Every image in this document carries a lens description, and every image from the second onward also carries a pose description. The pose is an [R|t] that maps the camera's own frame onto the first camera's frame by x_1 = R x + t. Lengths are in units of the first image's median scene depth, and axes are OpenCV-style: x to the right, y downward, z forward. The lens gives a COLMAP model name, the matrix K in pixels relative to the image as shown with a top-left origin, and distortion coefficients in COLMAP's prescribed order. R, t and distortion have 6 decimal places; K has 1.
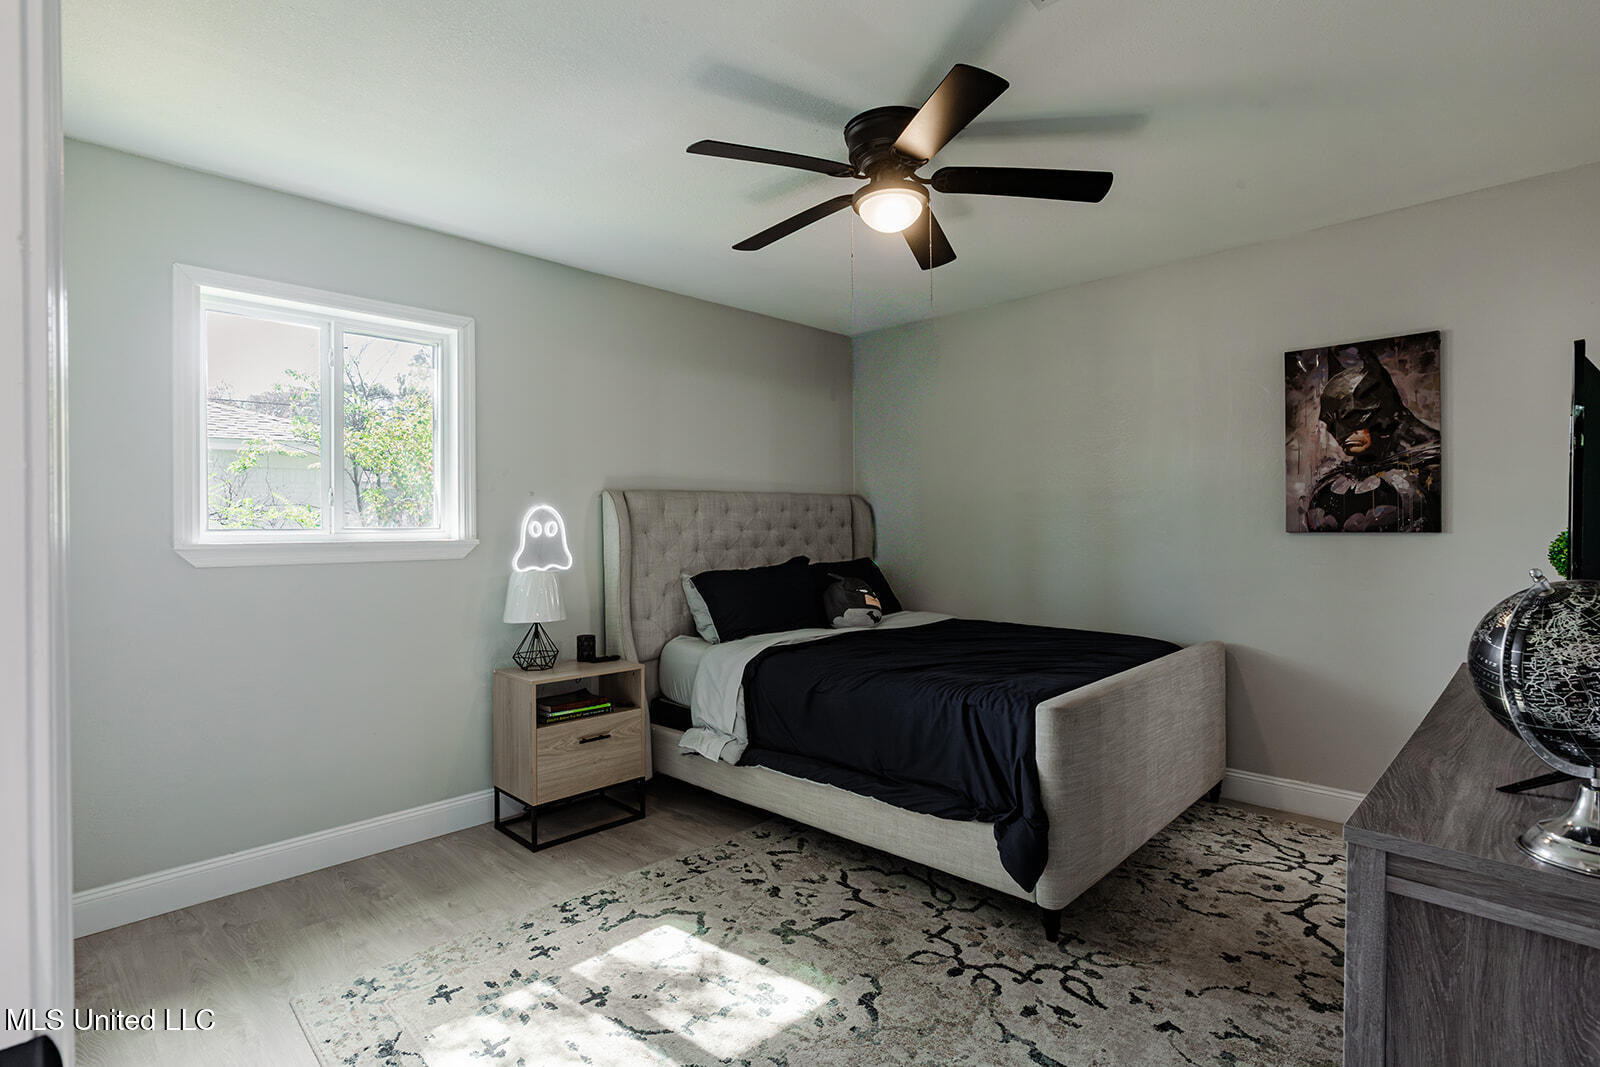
lens RADIAL K [[777.0, 0, 800.5], [0, 777.0, 529.7], [0, 0, 1]] dist [0.000386, 0.000482]
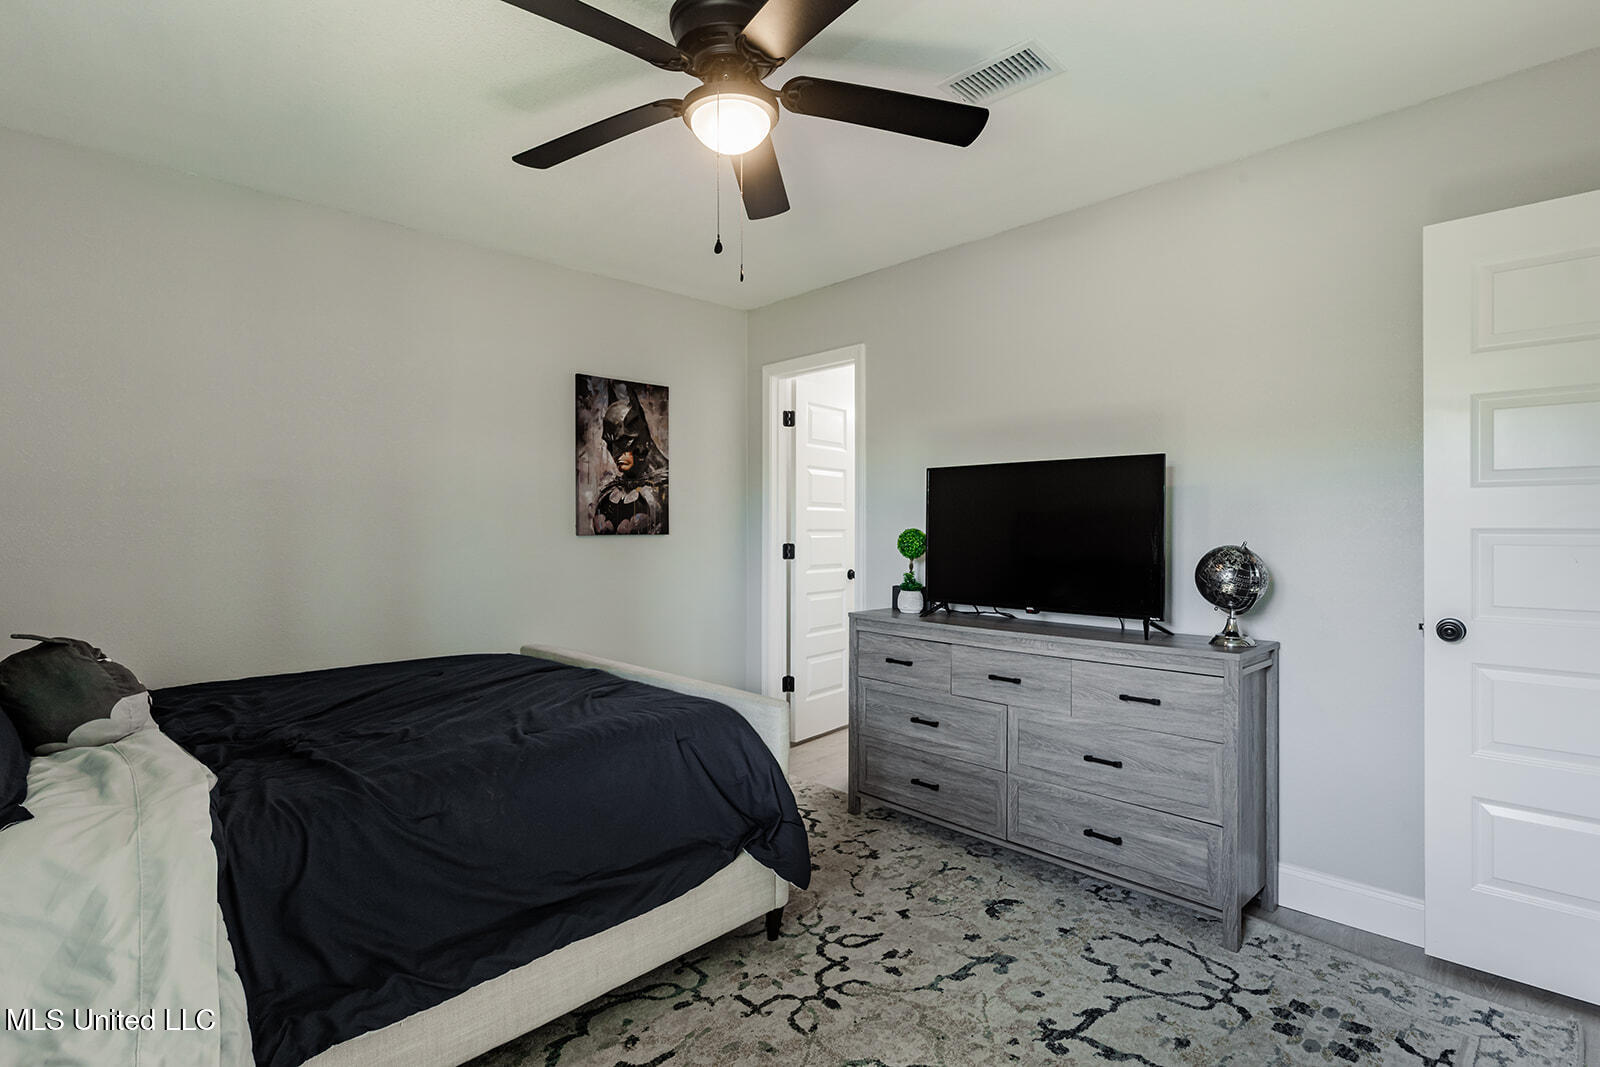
lens RADIAL K [[777.0, 0, 800.4], [0, 777.0, 532.9], [0, 0, 1]] dist [0.000386, 0.000482]
pose [[0.019481, 0.000689, 0.999810, -0.514416], [0.007766, 0.999969, -0.000840, 0.003304], [-0.999780, 0.007781, 0.019475, 0.710937]]
